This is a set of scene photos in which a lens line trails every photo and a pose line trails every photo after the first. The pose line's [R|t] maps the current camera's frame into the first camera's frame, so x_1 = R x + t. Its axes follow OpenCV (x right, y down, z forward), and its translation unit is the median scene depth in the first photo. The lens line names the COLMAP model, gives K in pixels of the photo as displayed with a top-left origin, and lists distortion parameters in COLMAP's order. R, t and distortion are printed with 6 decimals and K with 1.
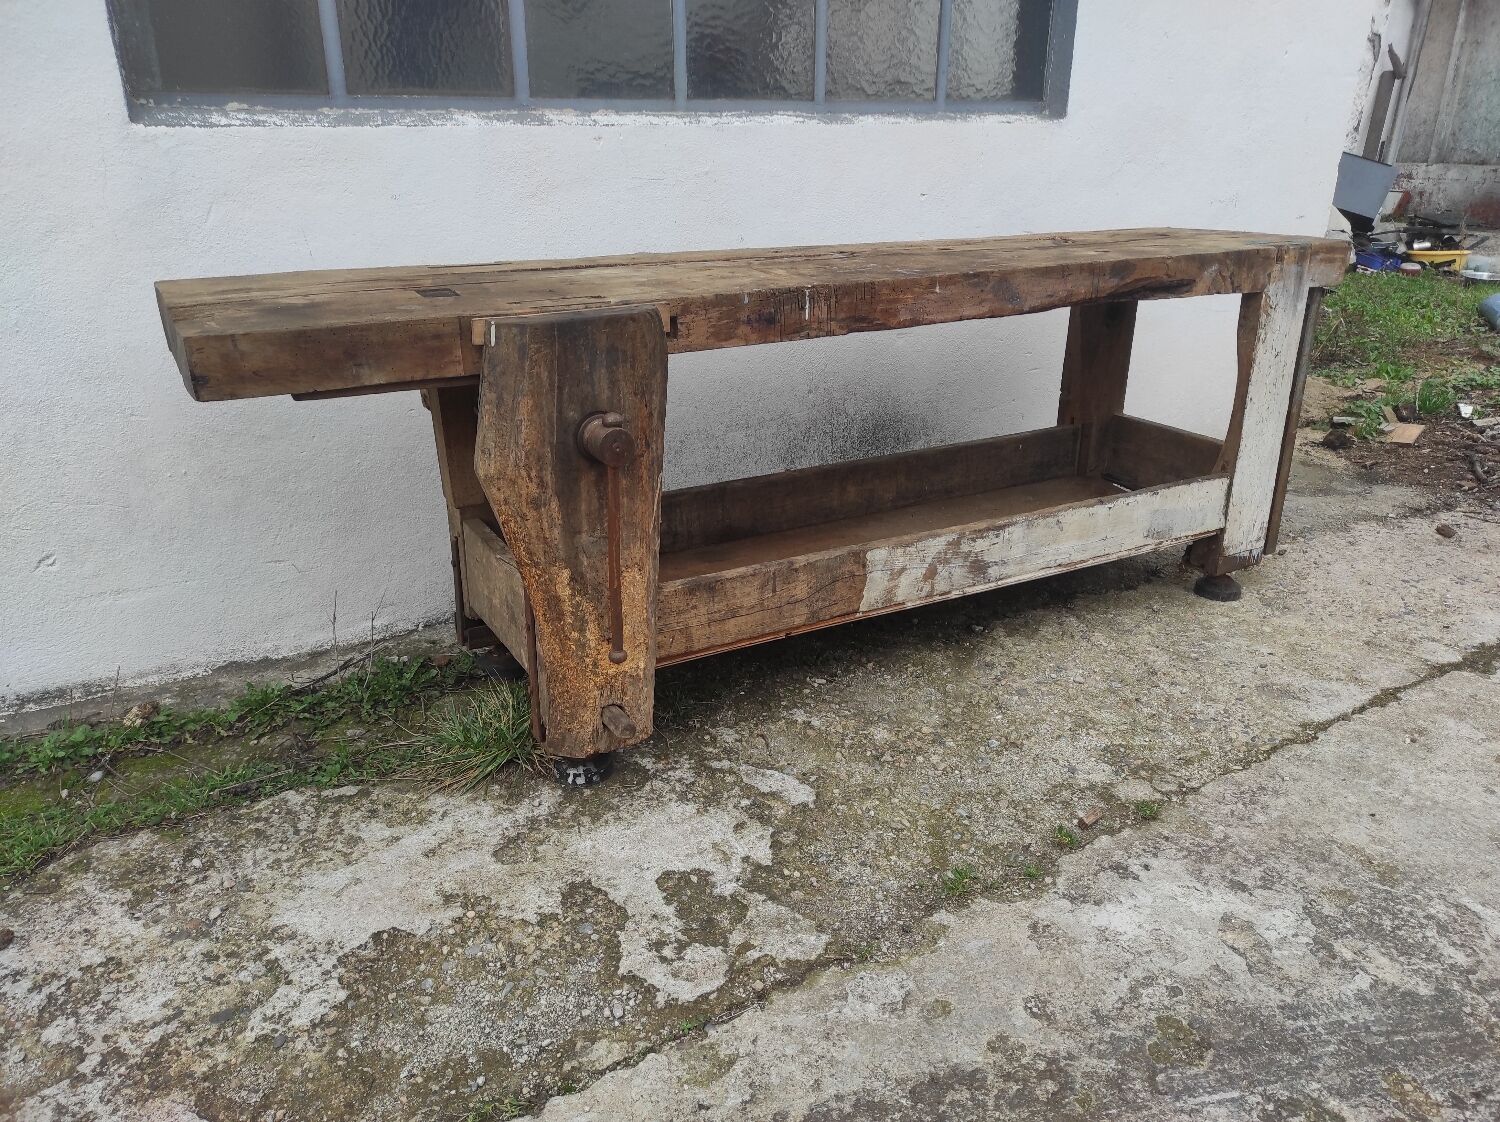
lens RADIAL K [[1105.0, 0, 736.0], [0, 1105.0, 585.5], [0, 0, 1]] dist [0.040783, -0.029415]
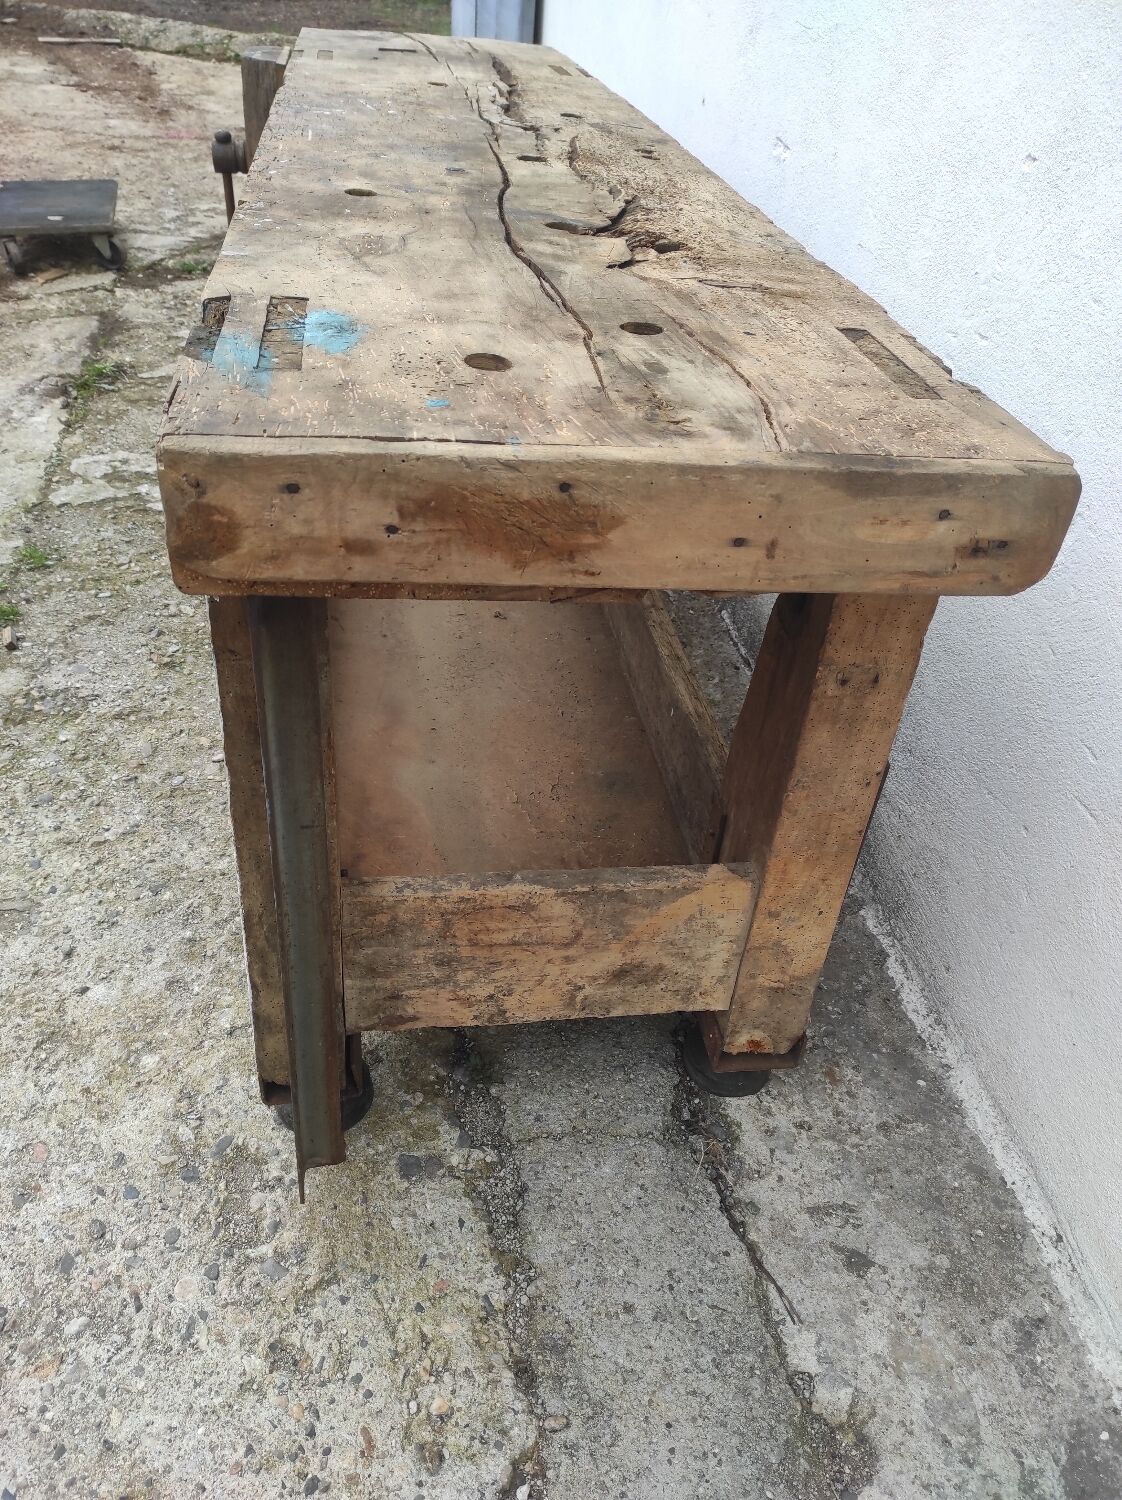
lens RADIAL K [[1105.0, 0, 554.5], [0, 1105.0, 752.0], [0, 0, 1]] dist [0.040783, -0.029415]
pose [[-0.352834, 0.540927, -0.763483, 0.928214], [-0.435165, 0.627481, 0.645676, -0.573556], [0.828335, 0.560058, 0.013996, 1.380017]]
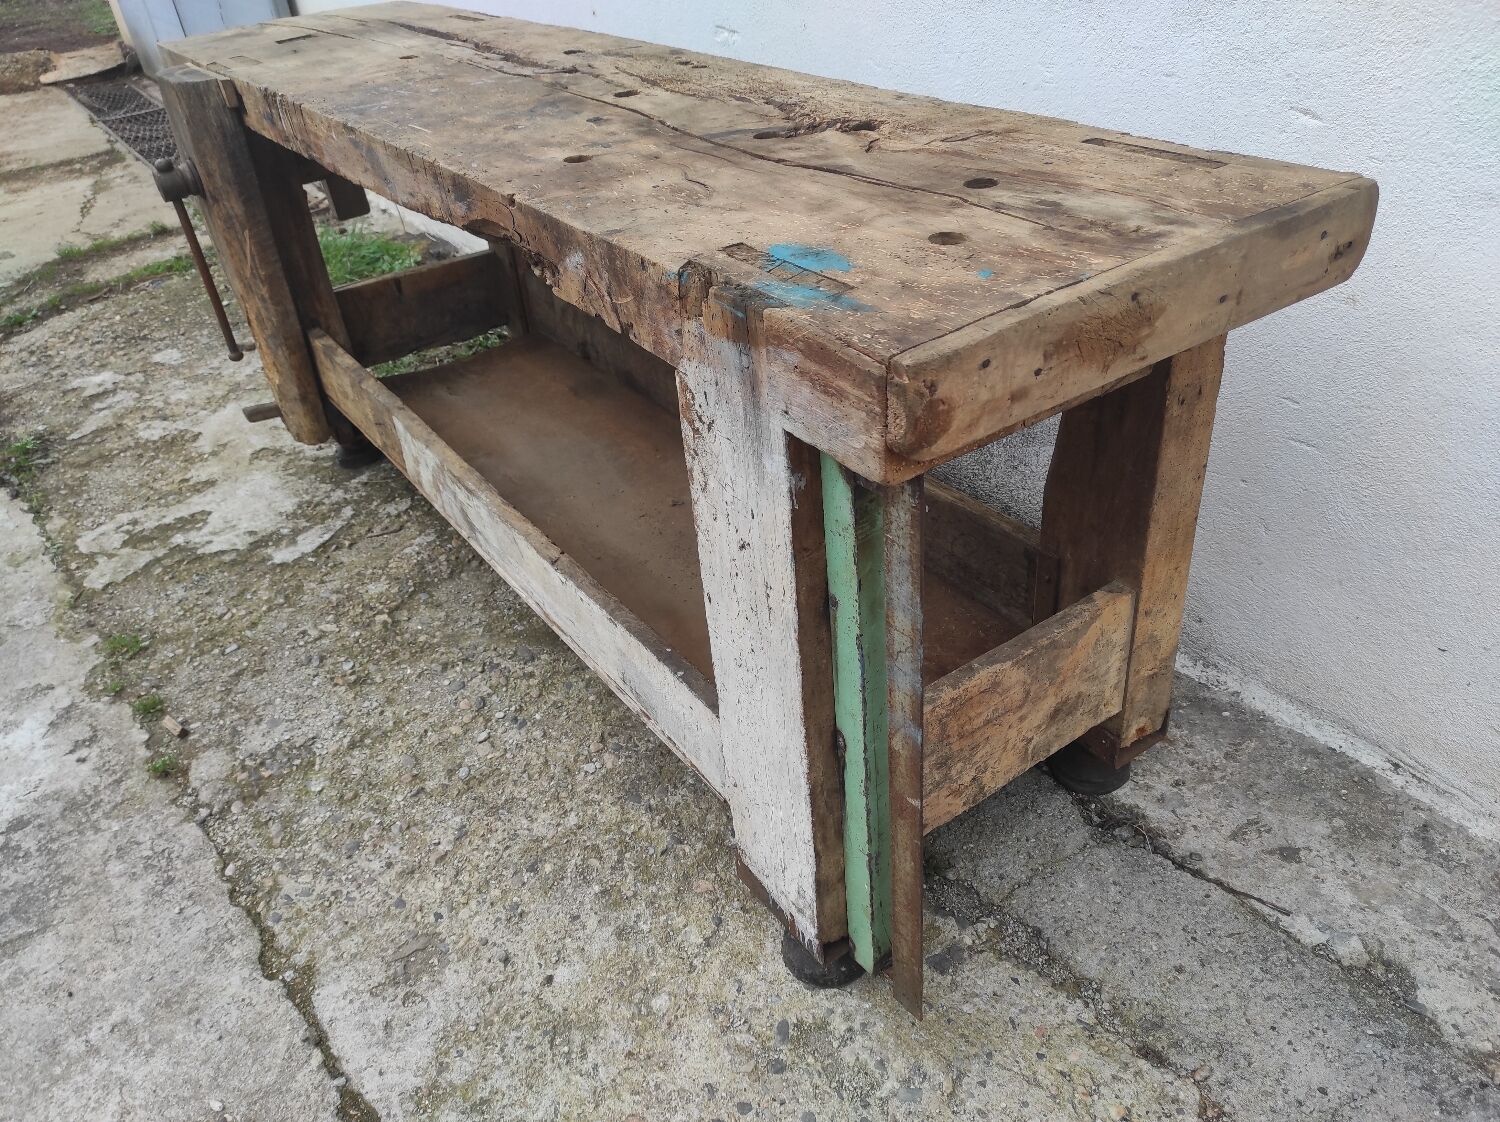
lens RADIAL K [[1105.0, 0, 745.4], [0, 1105.0, 570.7], [0, 0, 1]] dist [0.040783, -0.029415]
pose [[0.103053, 0.555158, -0.825336, 1.021950], [-0.305784, 0.807254, 0.504814, -0.499781], [0.946508, 0.200351, 0.252948, 1.127788]]
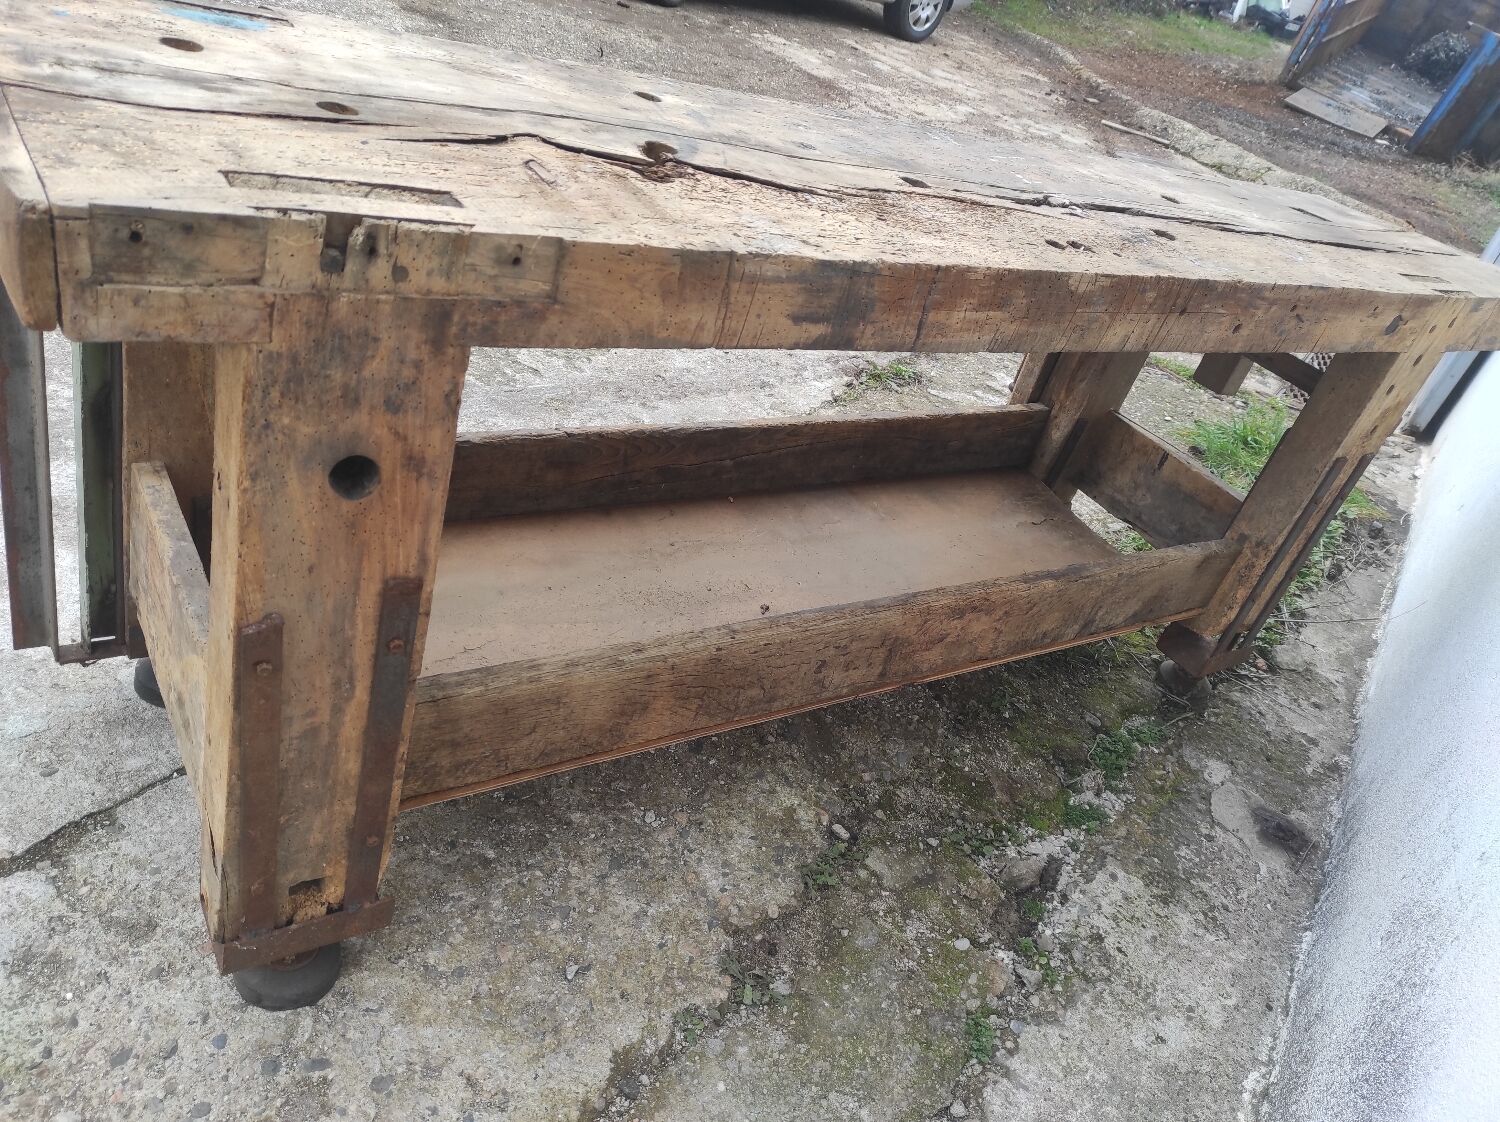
lens RADIAL K [[1105.0, 0, 748.6], [0, 1105.0, 558.7], [0, 0, 1]] dist [0.040783, -0.029415]
pose [[-0.855208, 0.044494, -0.516371, 0.741849], [-0.423890, 0.513229, 0.746266, -0.617888], [0.298221, 0.857098, -0.420057, 1.441049]]
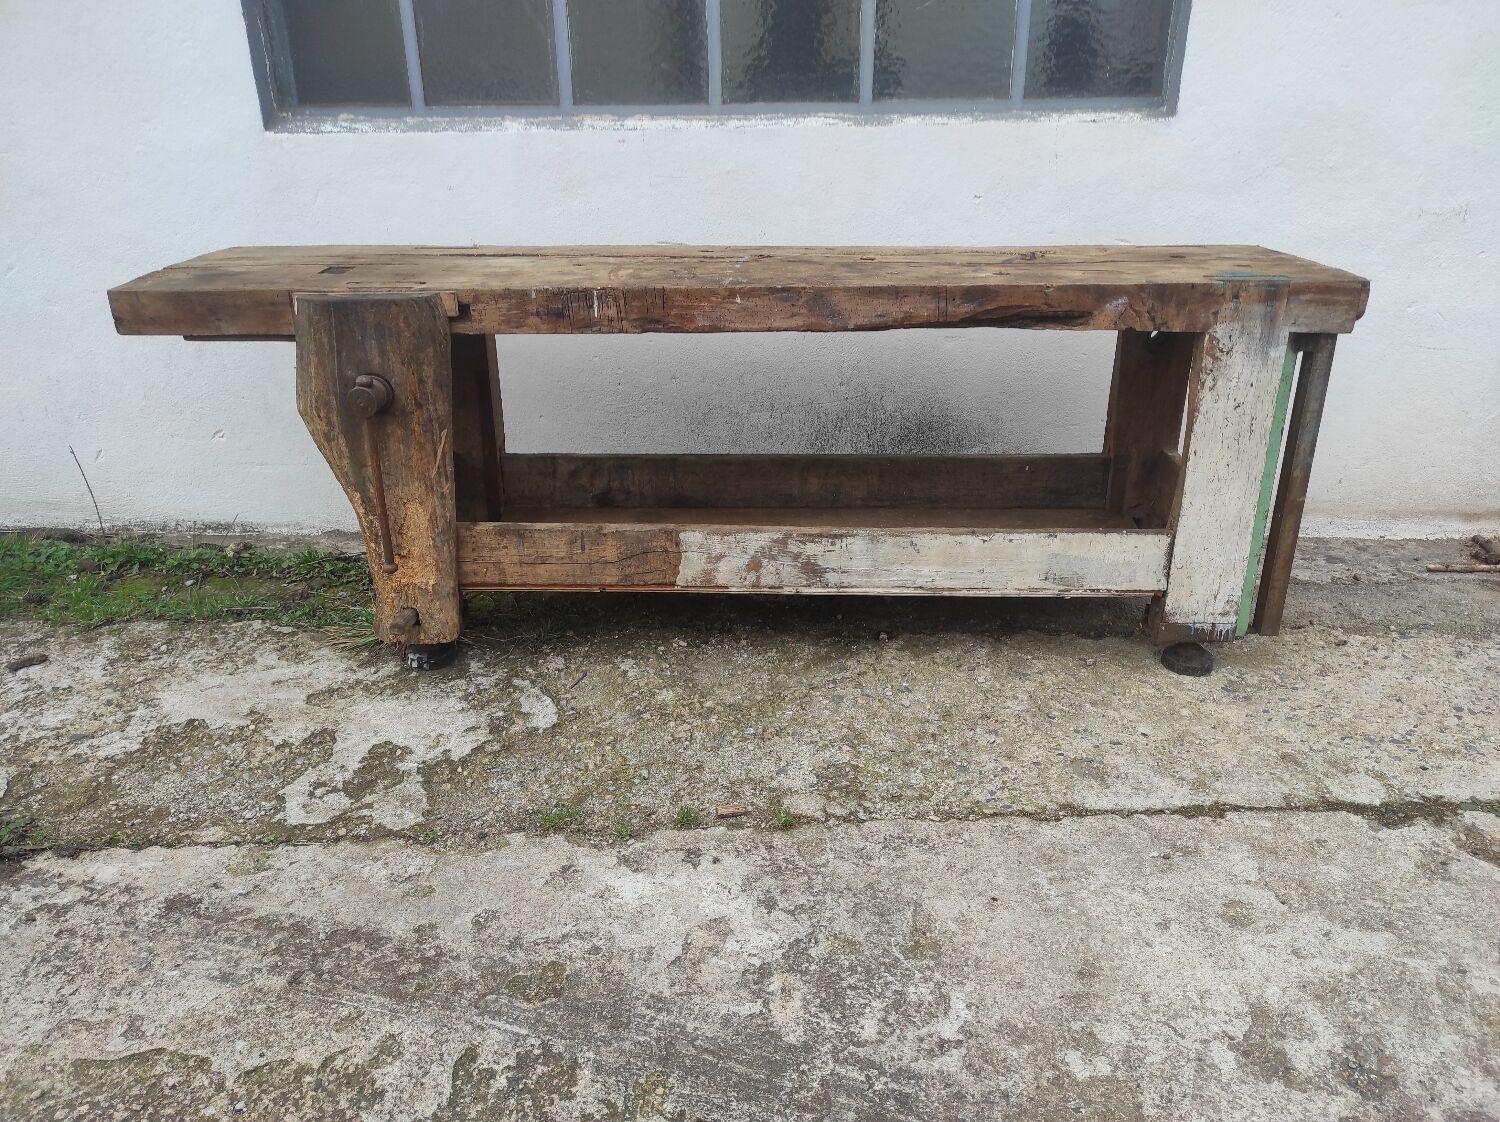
lens RADIAL K [[1105.0, 0, 738.5], [0, 1105.0, 582.9], [0, 0, 1]] dist [0.040783, -0.029415]
pose [[0.856896, 0.206613, -0.472272, 0.736941], [-0.188884, 0.978290, 0.085276, -0.090280], [0.479638, 0.016132, 0.877318, 0.067470]]
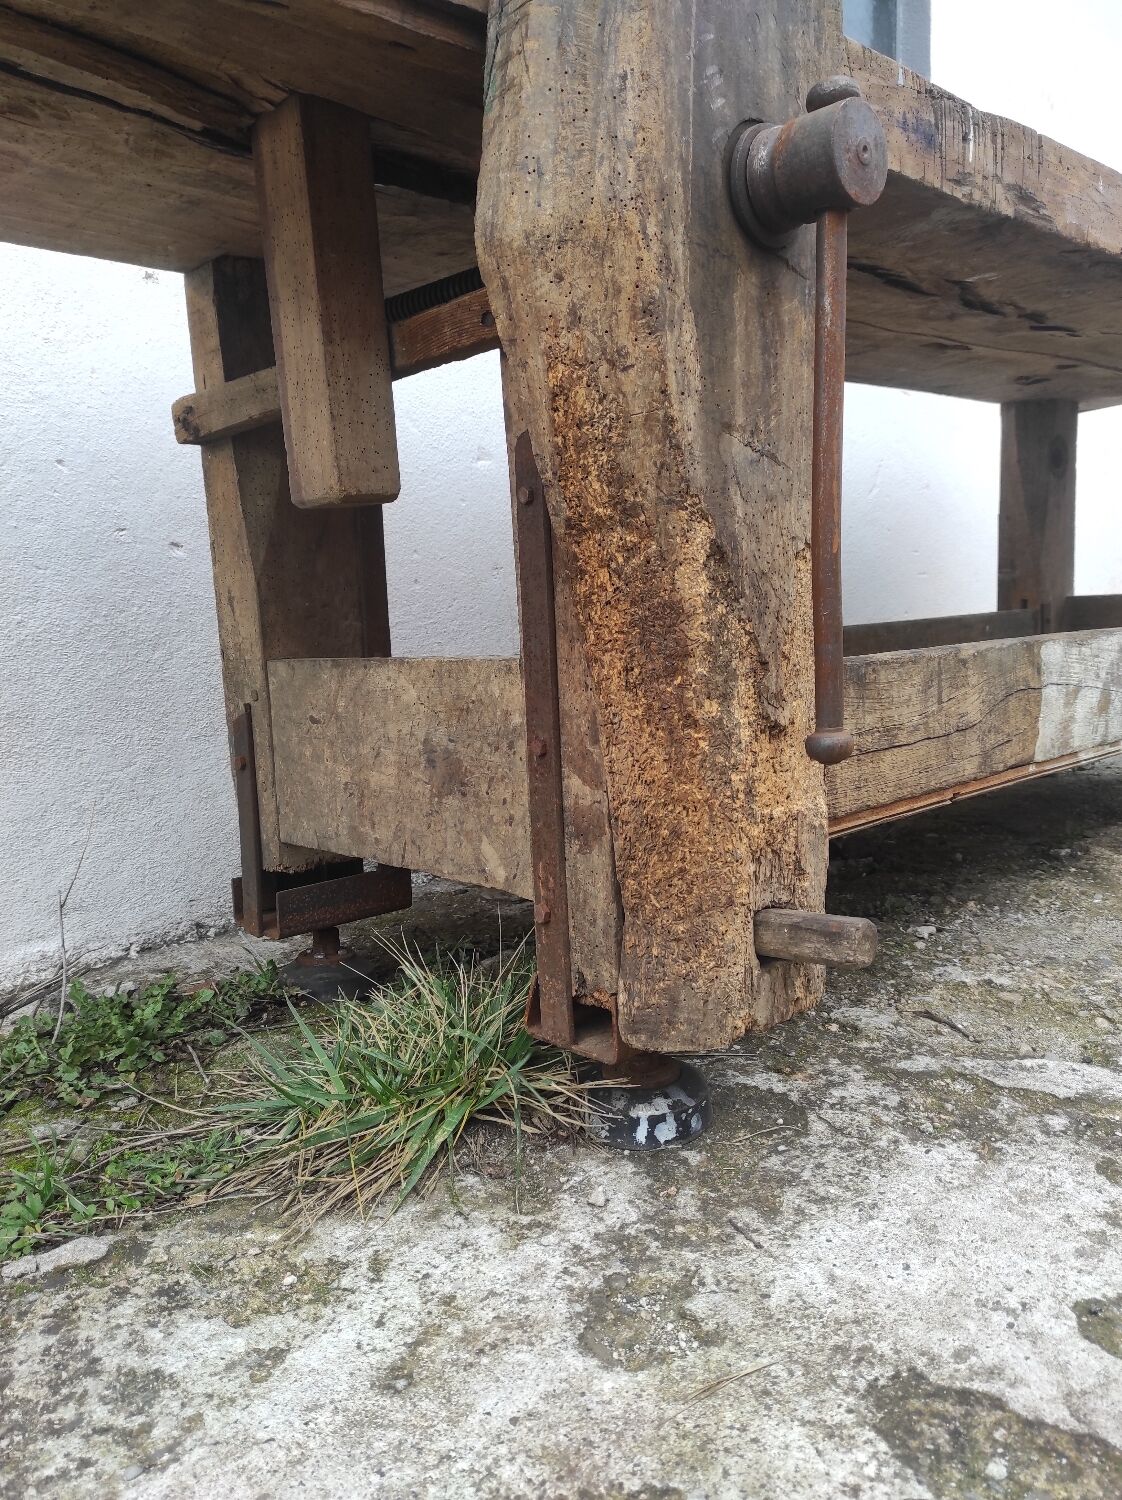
lens RADIAL K [[1105.0, 0, 545.5], [0, 1105.0, 761.9], [0, 0, 1]] dist [0.040783, -0.029415]
pose [[0.974243, -0.080804, 0.210524, -0.256936], [0.132313, 0.960829, -0.243517, 0.135190], [-0.182600, 0.265100, 0.946773, 0.563649]]
